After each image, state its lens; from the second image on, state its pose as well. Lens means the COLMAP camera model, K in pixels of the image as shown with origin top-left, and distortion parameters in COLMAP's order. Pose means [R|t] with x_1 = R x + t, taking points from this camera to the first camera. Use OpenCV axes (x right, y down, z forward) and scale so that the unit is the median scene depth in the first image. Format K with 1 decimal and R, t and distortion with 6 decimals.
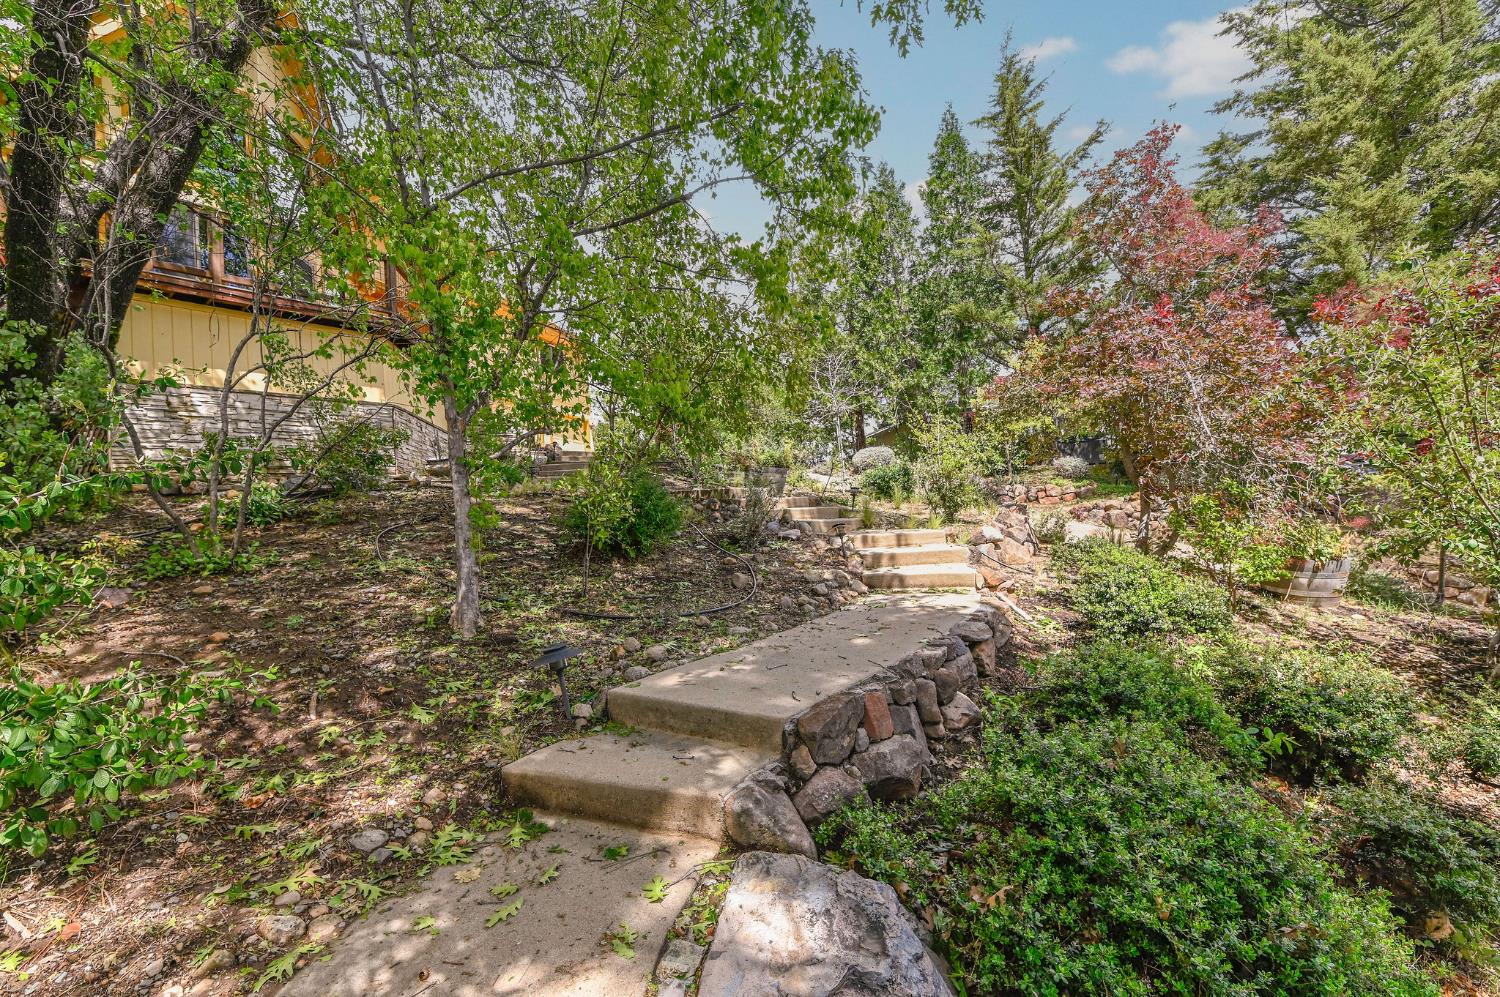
lens RADIAL K [[648.6, 0, 750.0], [0, 648.6, 498.5], [0, 0, 1]] dist [0.022291, -0.011836]
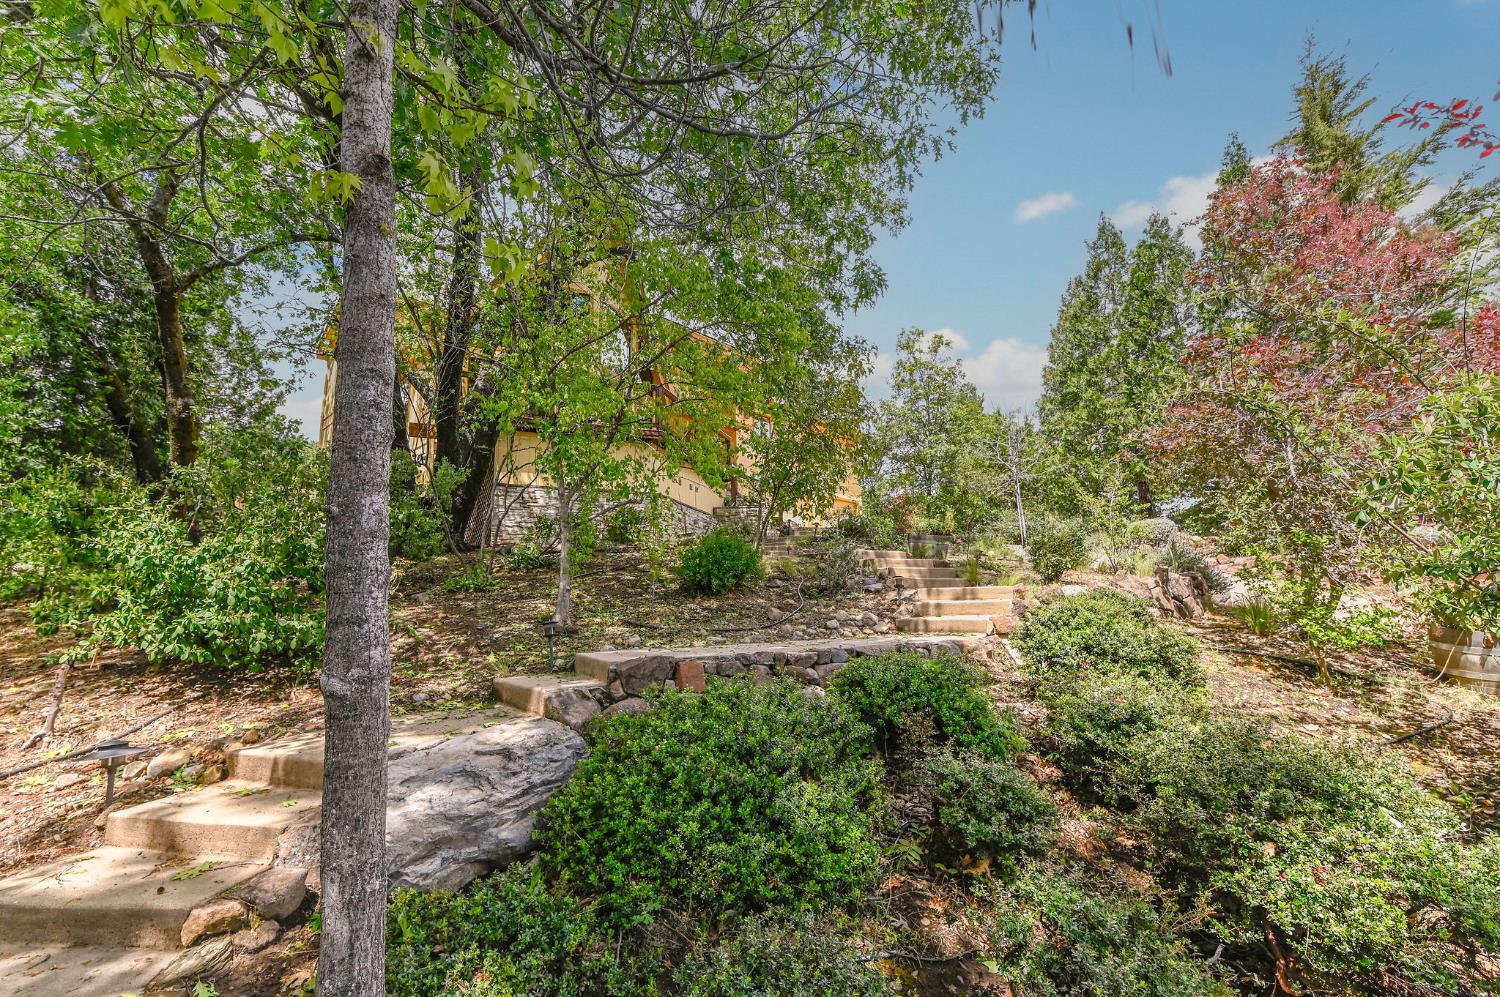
lens RADIAL K [[643.0, 0, 750.0], [0, 643.0, 498.5], [0, 0, 1]] dist [0.019671, -0.009241]
pose [[0.877661, -0.040640, -0.477555, 0.342952], [-0.021452, 0.992069, -0.123850, 0.037270], [0.478801, 0.118943, 0.869829, -0.085378]]
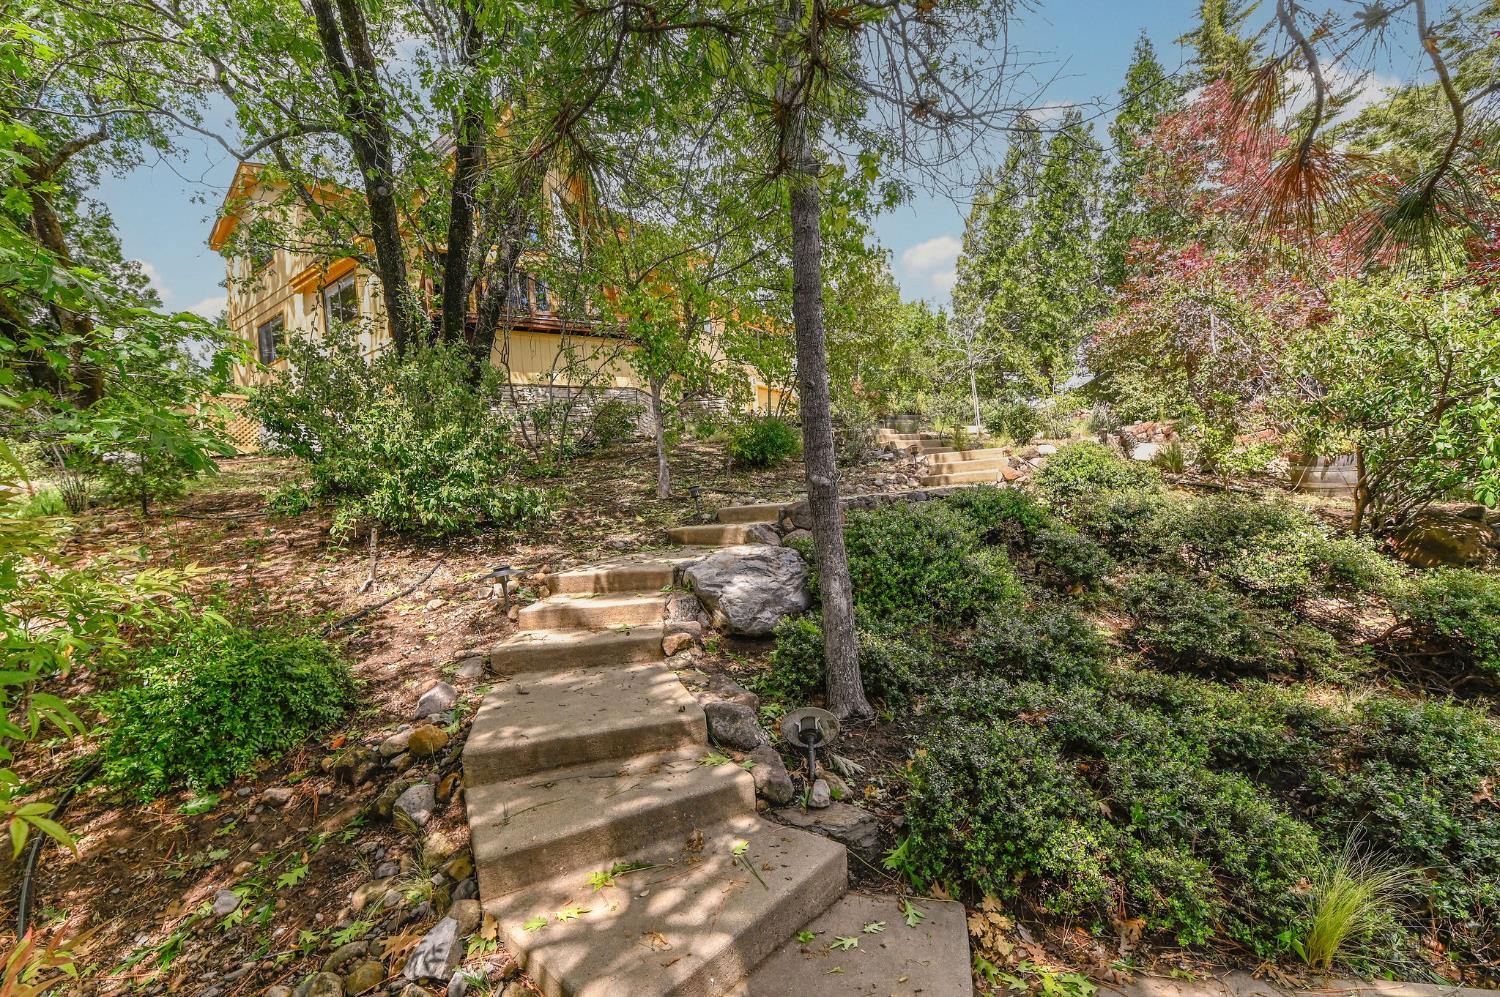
lens RADIAL K [[648.6, 0, 750.0], [0, 648.6, 498.5], [0, 0, 1]] dist [0.022291, -0.011836]
pose [[0.940262, -0.017523, -0.340000, 0.212435], [0.032098, 0.998789, 0.037289, 0.068591], [0.338935, -0.045975, 0.939686, -0.334173]]
